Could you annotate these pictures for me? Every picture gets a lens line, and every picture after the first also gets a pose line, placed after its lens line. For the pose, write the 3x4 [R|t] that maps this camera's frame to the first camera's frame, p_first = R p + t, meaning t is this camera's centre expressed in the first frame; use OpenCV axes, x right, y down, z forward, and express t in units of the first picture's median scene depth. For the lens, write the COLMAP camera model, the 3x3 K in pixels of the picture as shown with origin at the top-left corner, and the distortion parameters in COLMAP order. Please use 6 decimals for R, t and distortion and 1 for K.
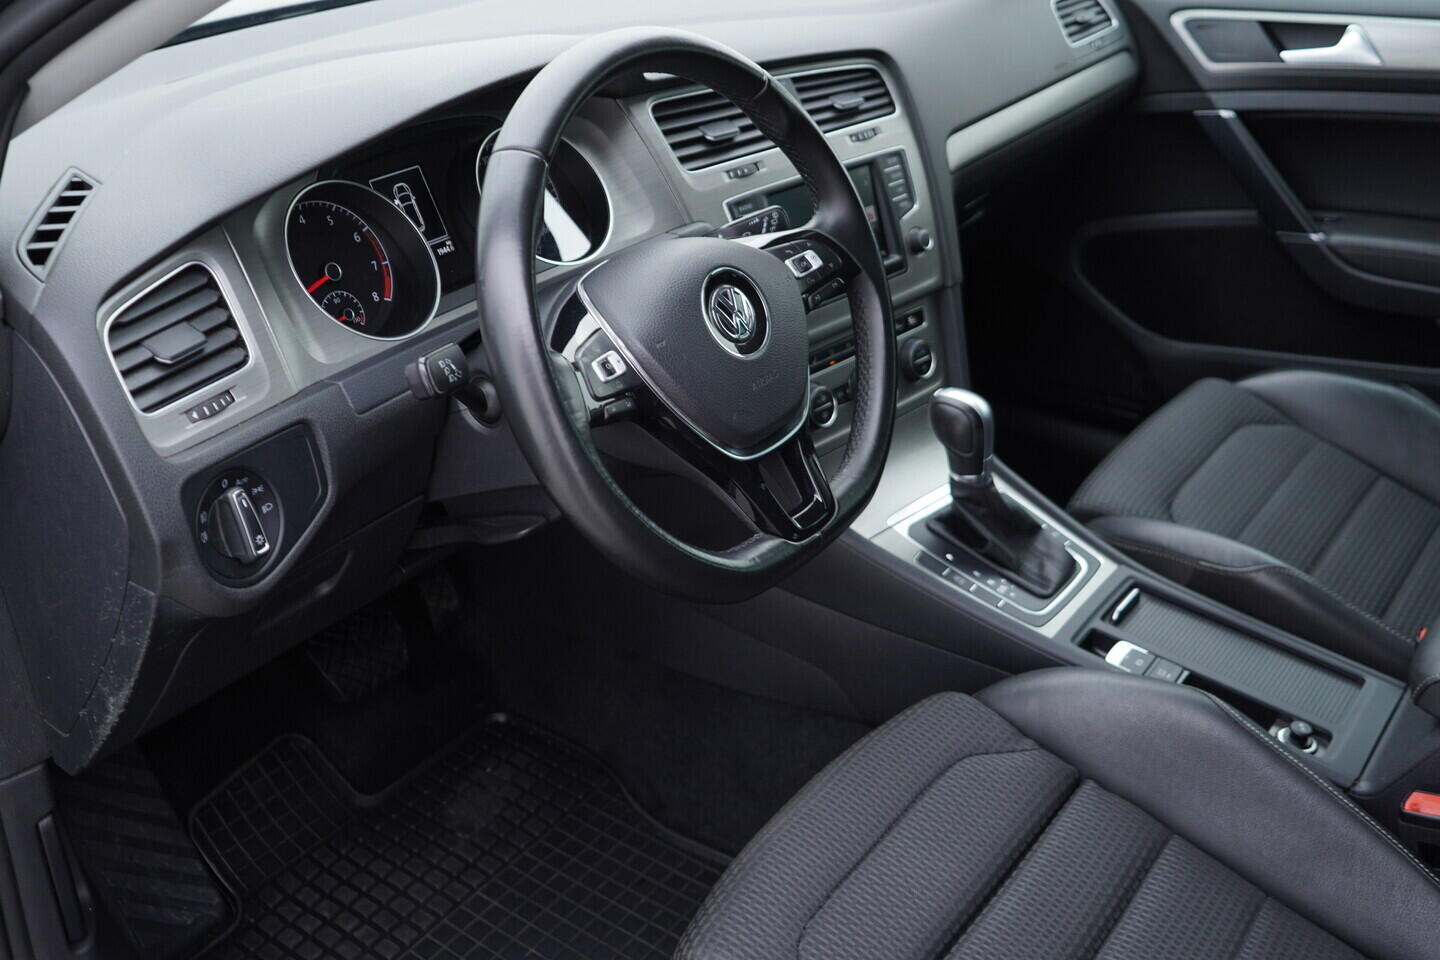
lens RADIAL K [[1477.8, 0, 720.0], [0, 1477.8, 480.0], [0, 0, 1]] dist [-0.009094, 0.041431]
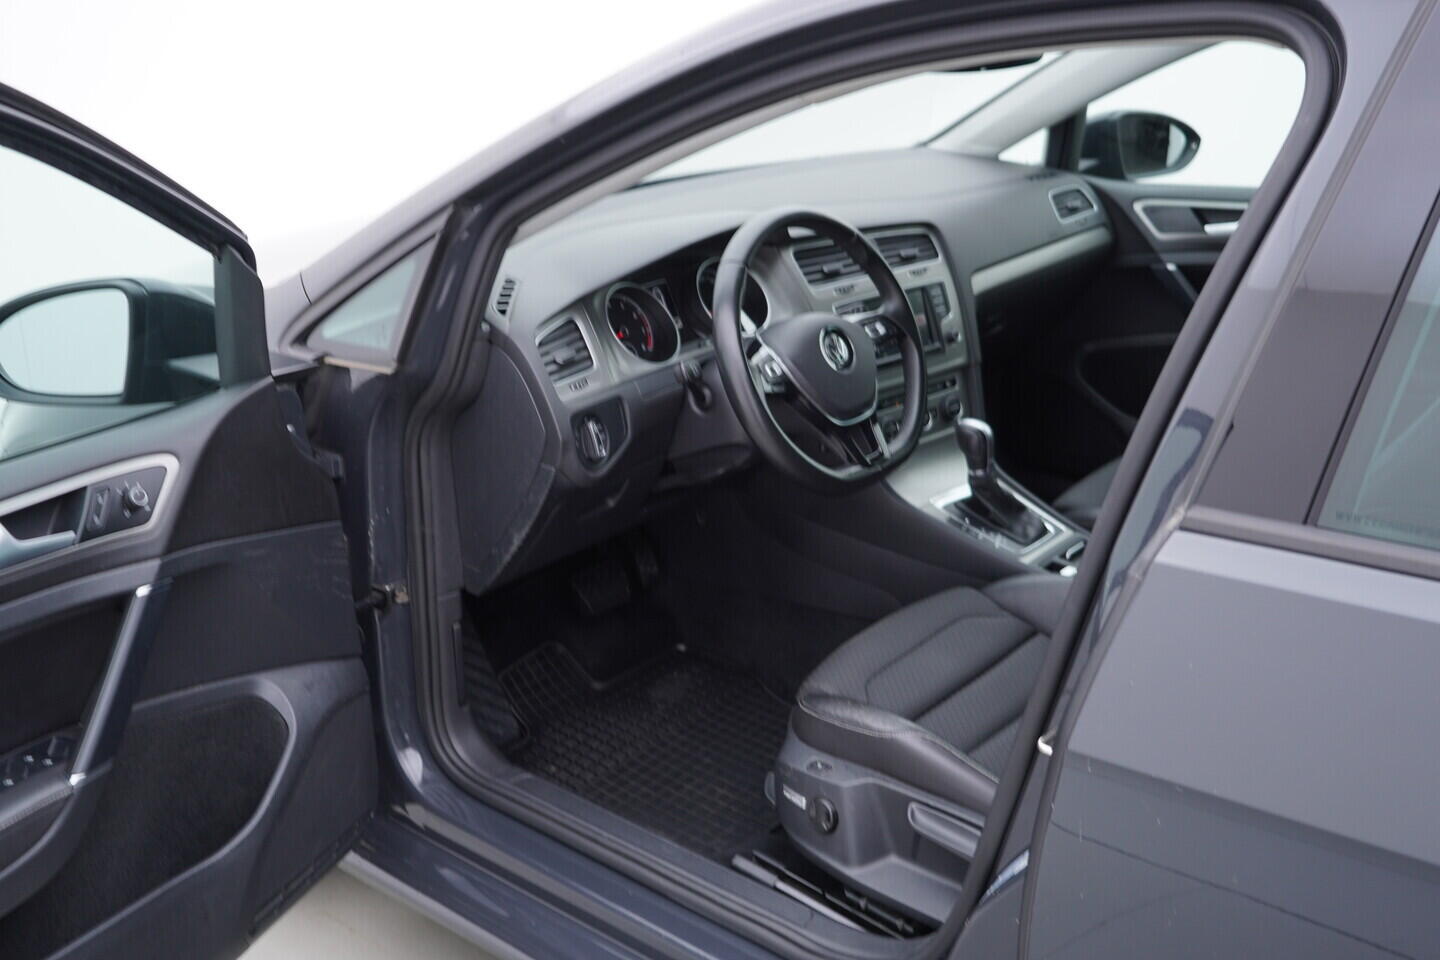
lens RADIAL K [[1477.8, 0, 720.0], [0, 1477.8, 480.0], [0, 0, 1]] dist [-0.009094, 0.041431]
pose [[0.997028, 0.016659, -0.075212, 0.003639], [-0.025686, 0.992356, -0.120703, 0.213513], [0.072626, 0.122277, 0.989835, -0.657600]]
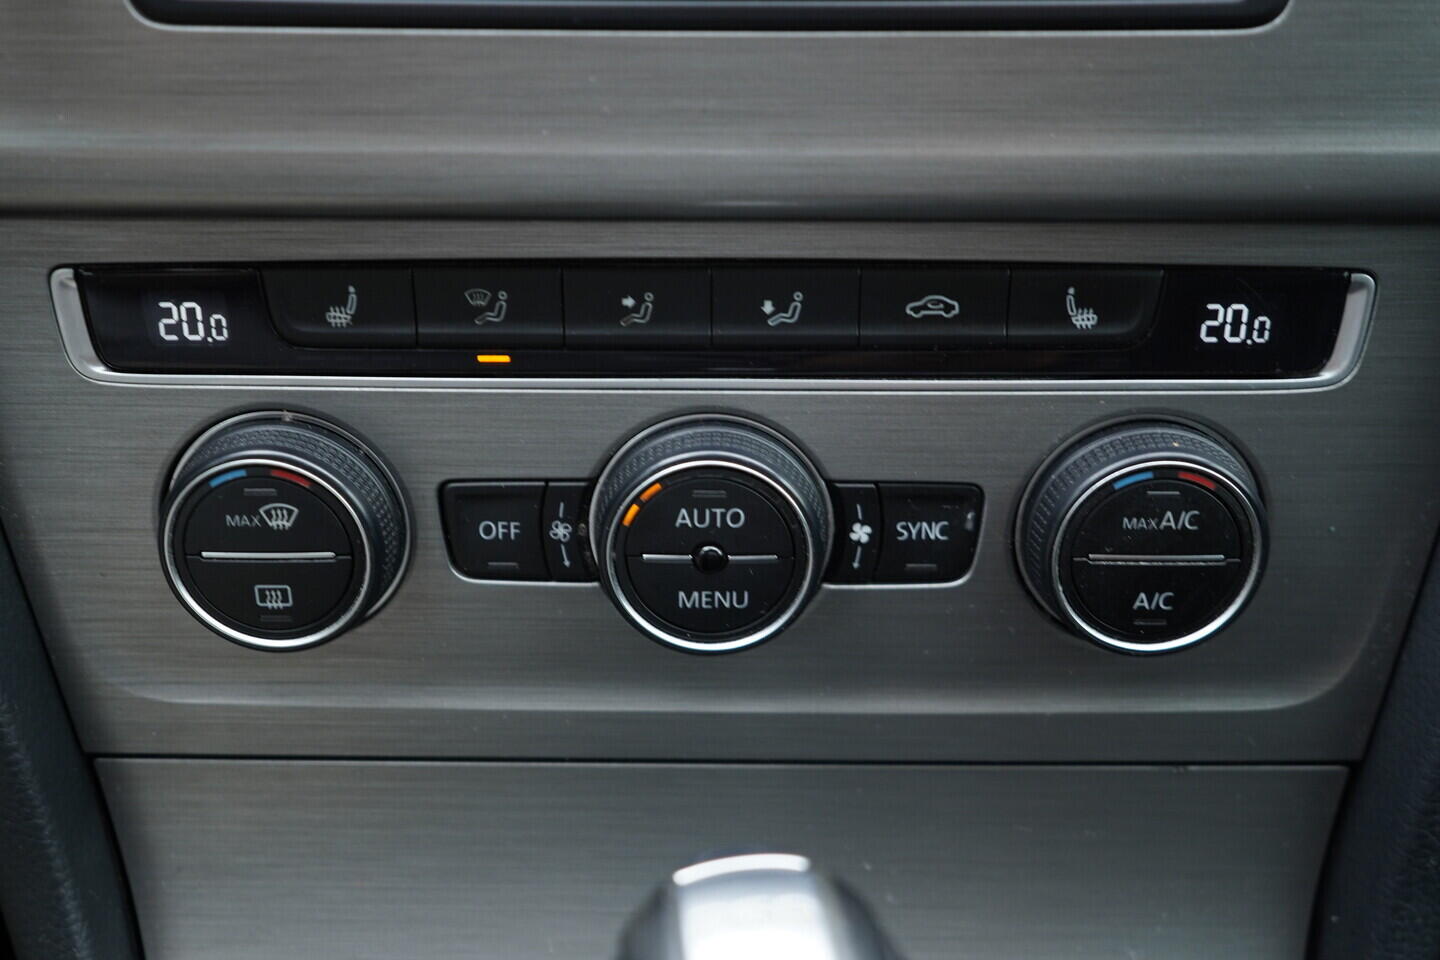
lens RADIAL K [[1477.8, 0, 720.0], [0, 1477.8, 480.0], [0, 0, 1]] dist [-0.009094, 0.041431]
pose [[0.683483, 0.465342, -0.562412, 0.208470], [-0.338382, 0.884658, 0.320745, -0.136417], [0.646798, -0.028914, 0.762113, 0.892720]]
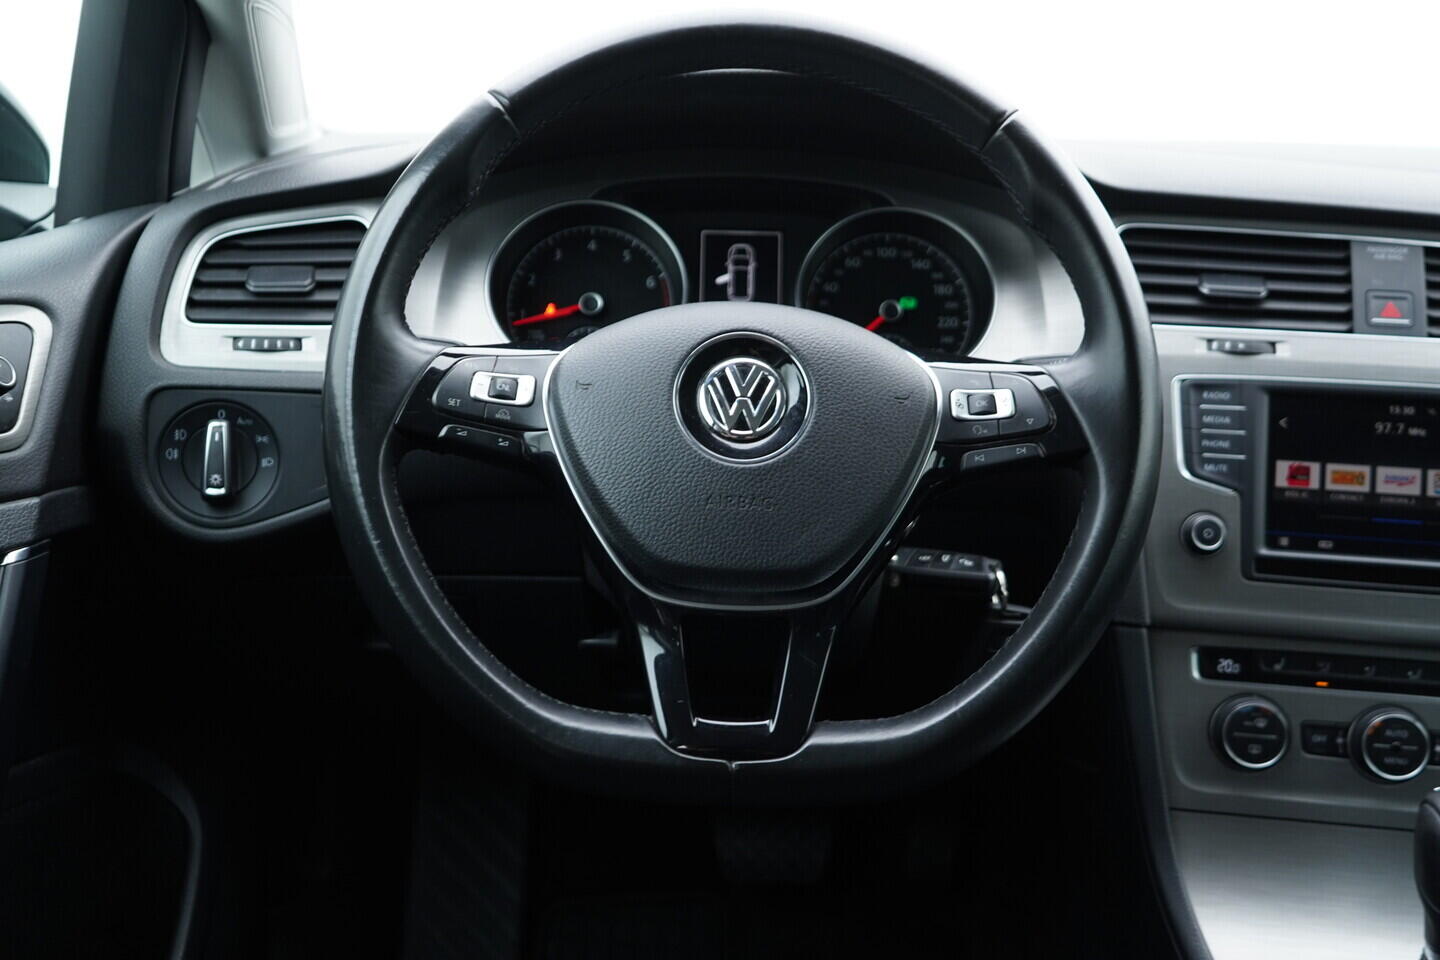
lens RADIAL K [[1477.8, 0, 720.0], [0, 1477.8, 480.0], [0, 0, 1]] dist [-0.009094, 0.041431]
pose [[0.583044, 0.233437, -0.778182, 0.393580], [-0.402099, 0.915206, -0.026728, -0.040660], [0.705957, 0.328490, 0.627470, 0.419076]]
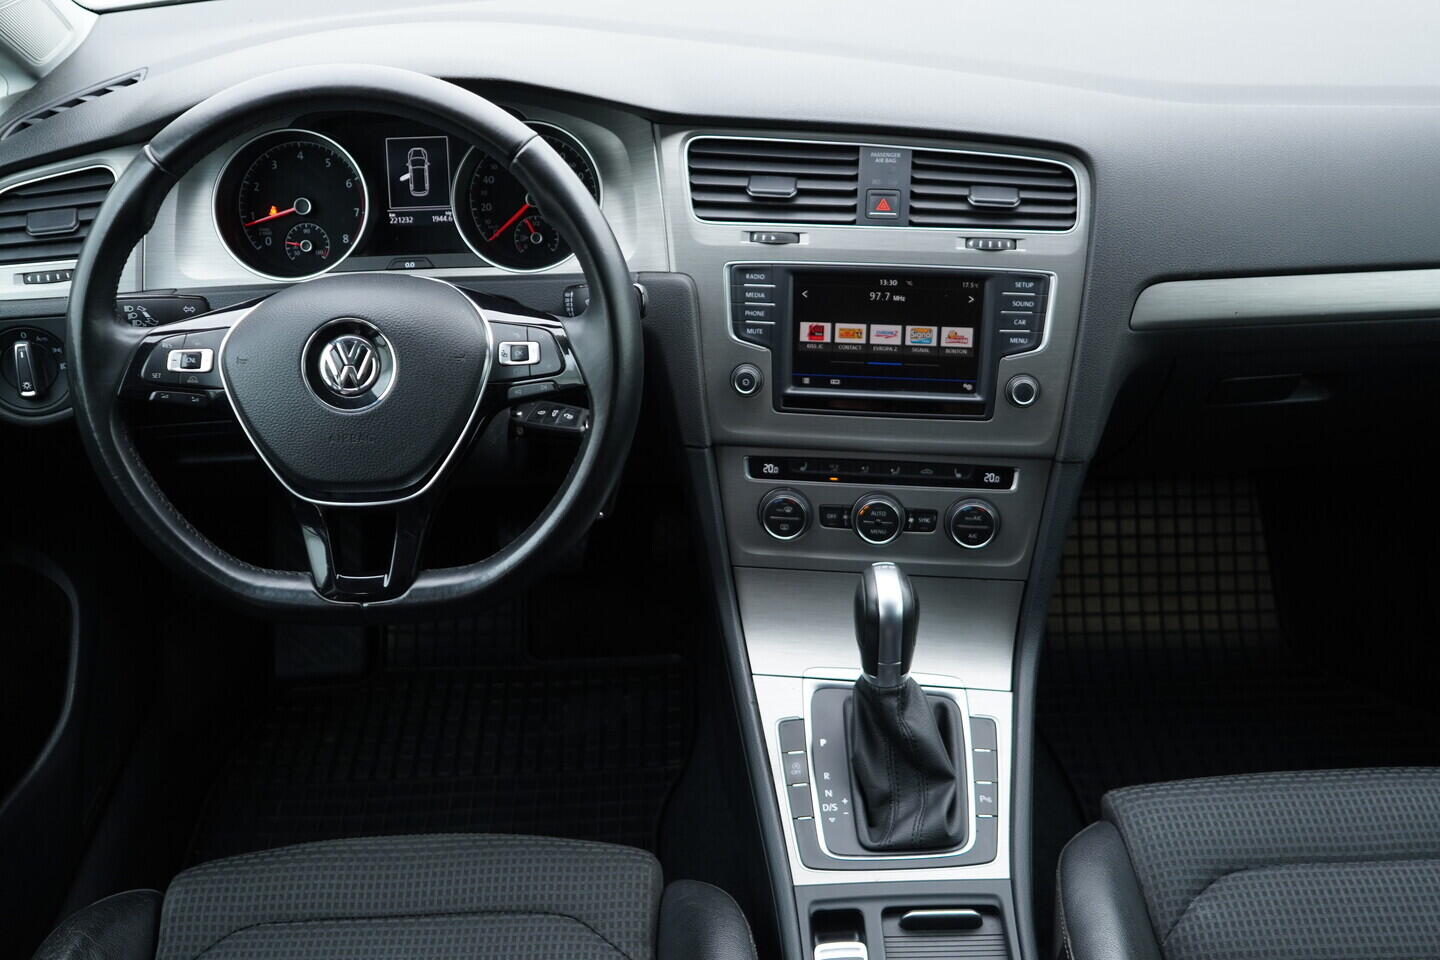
lens RADIAL K [[1477.8, 0, 720.0], [0, 1477.8, 480.0], [0, 0, 1]] dist [-0.009094, 0.041431]
pose [[0.602358, 0.425249, -0.675521, 0.632265], [-0.351554, 0.901113, 0.253783, -0.279893], [0.716641, 0.084614, 0.692291, 0.357529]]
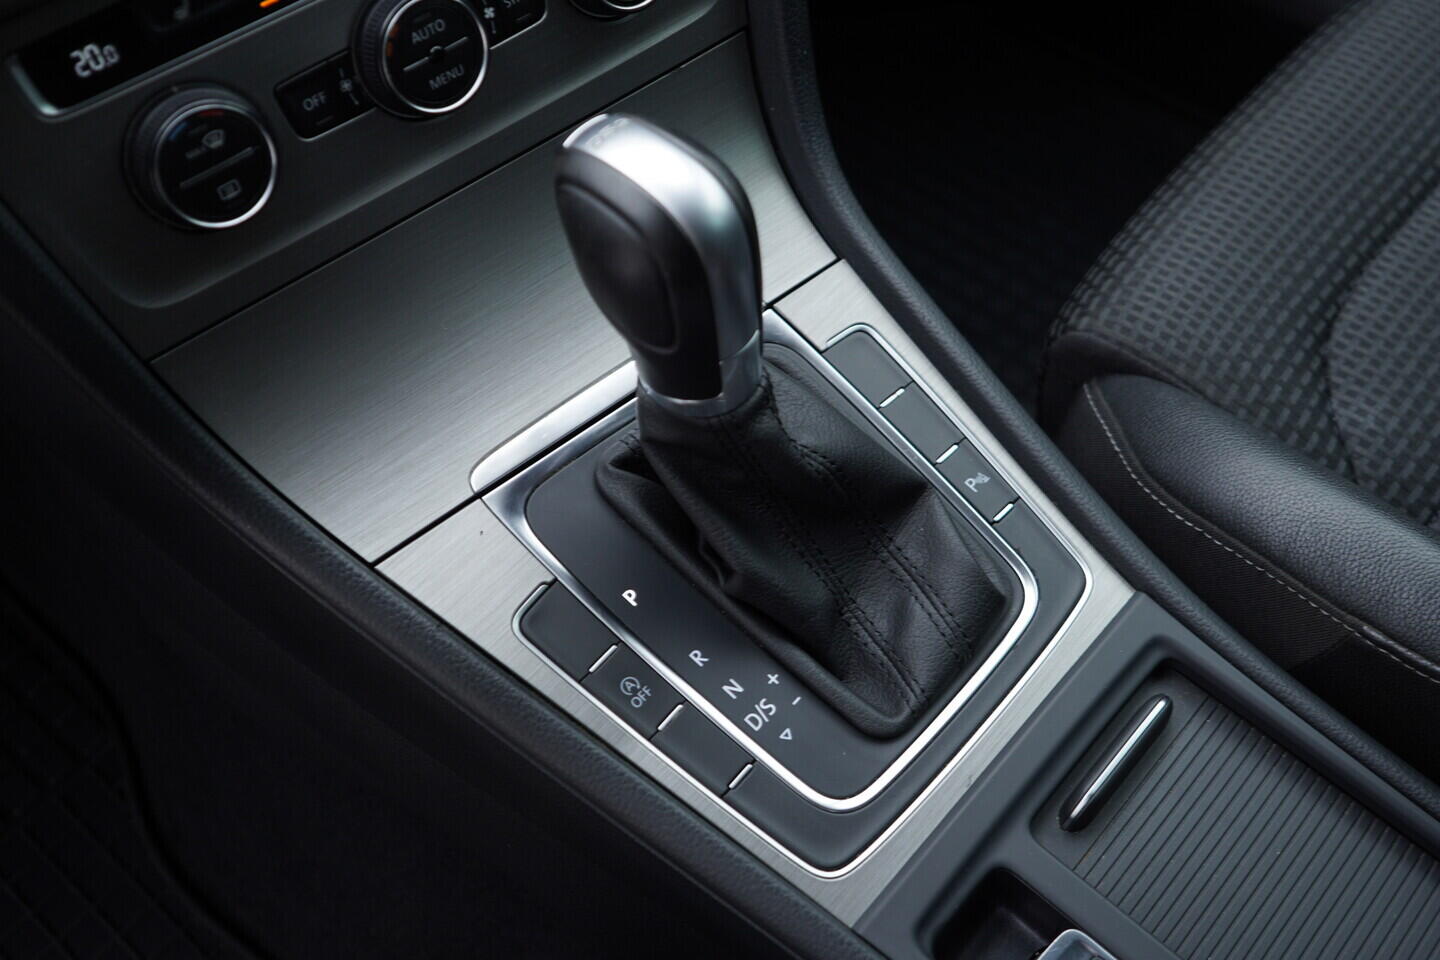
lens RADIAL K [[1477.8, 0, 720.0], [0, 1477.8, 480.0], [0, 0, 1]] dist [-0.009094, 0.041431]
pose [[0.994174, 0.058948, -0.090245, 0.207616], [-0.014999, 0.904725, 0.425732, -0.124050], [0.106743, -0.421898, 0.900338, 0.699165]]
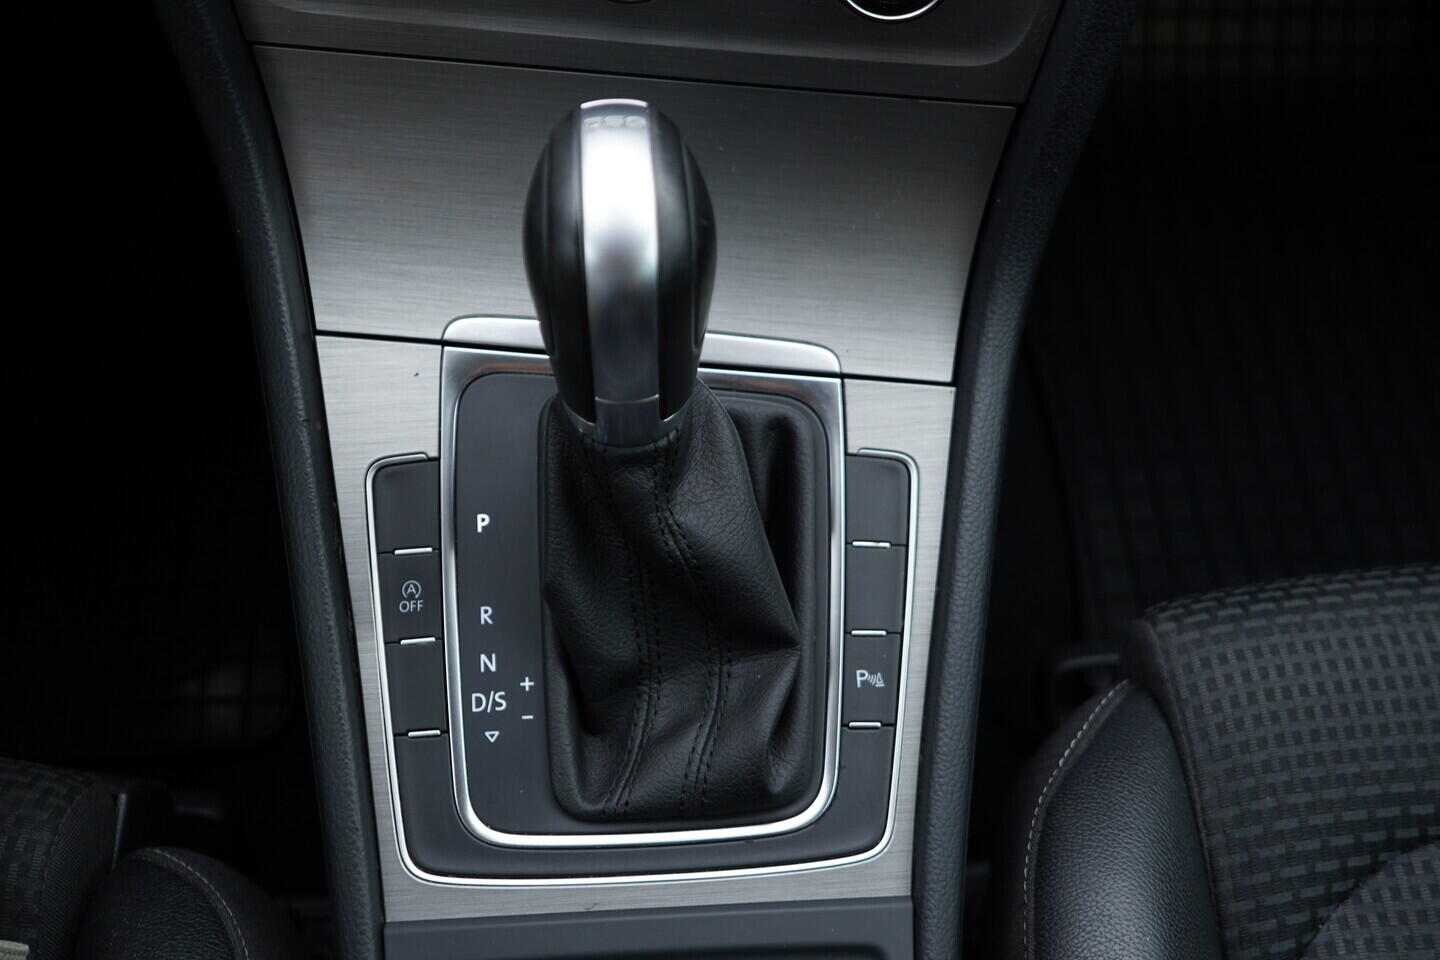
lens RADIAL K [[1477.8, 0, 720.0], [0, 1477.8, 480.0], [0, 0, 1]] dist [-0.009094, 0.041431]
pose [[0.629588, 0.692537, -0.352153, 0.305725], [-0.387245, 0.672666, 0.630525, -0.193394], [0.673543, -0.260601, 0.691684, 0.804930]]
